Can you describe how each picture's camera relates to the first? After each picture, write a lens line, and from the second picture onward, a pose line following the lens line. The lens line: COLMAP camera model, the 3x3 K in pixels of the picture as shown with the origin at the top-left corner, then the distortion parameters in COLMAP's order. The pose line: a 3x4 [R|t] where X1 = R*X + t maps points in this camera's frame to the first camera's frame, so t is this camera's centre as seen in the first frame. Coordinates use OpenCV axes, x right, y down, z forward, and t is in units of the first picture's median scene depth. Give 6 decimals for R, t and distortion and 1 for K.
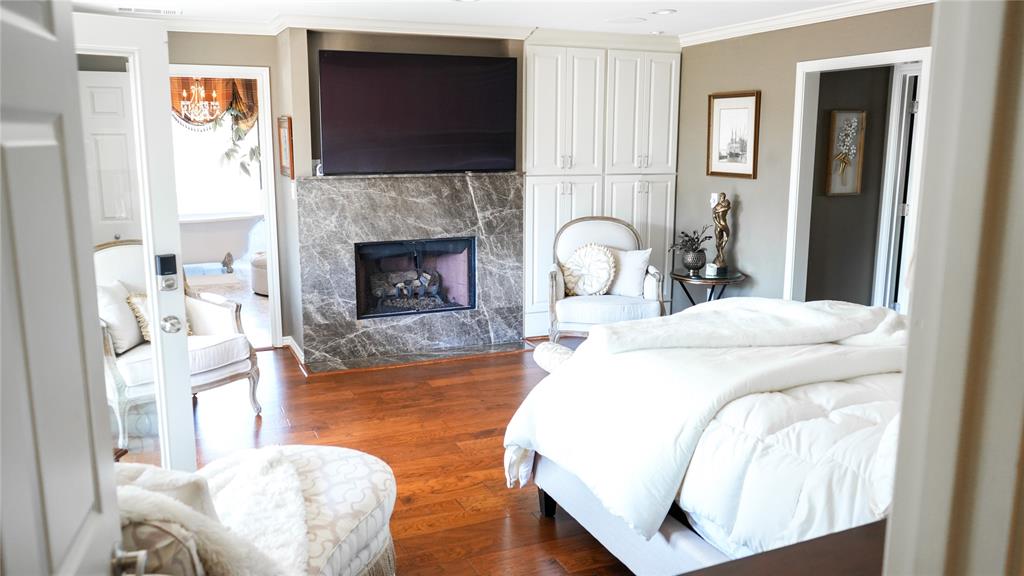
lens RADIAL K [[814.9, 0, 512.0], [0, 814.9, 289.3], [0, 0, 1]] dist [-0.011842, 0.013340]
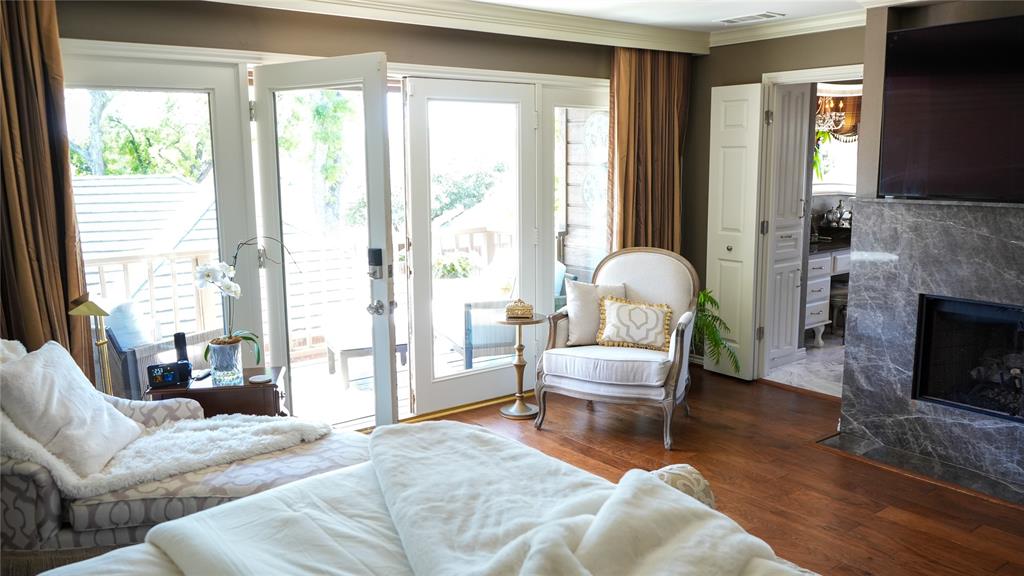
lens RADIAL K [[814.9, 0, 511.7], [0, 814.9, 288.0], [0, 0, 1]] dist [-0.011842, 0.013340]
pose [[0.246537, 0.155446, -0.956586, 0.402871], [-0.170971, 0.978548, 0.114951, -0.081937], [0.953933, 0.135209, 0.267825, 0.458887]]
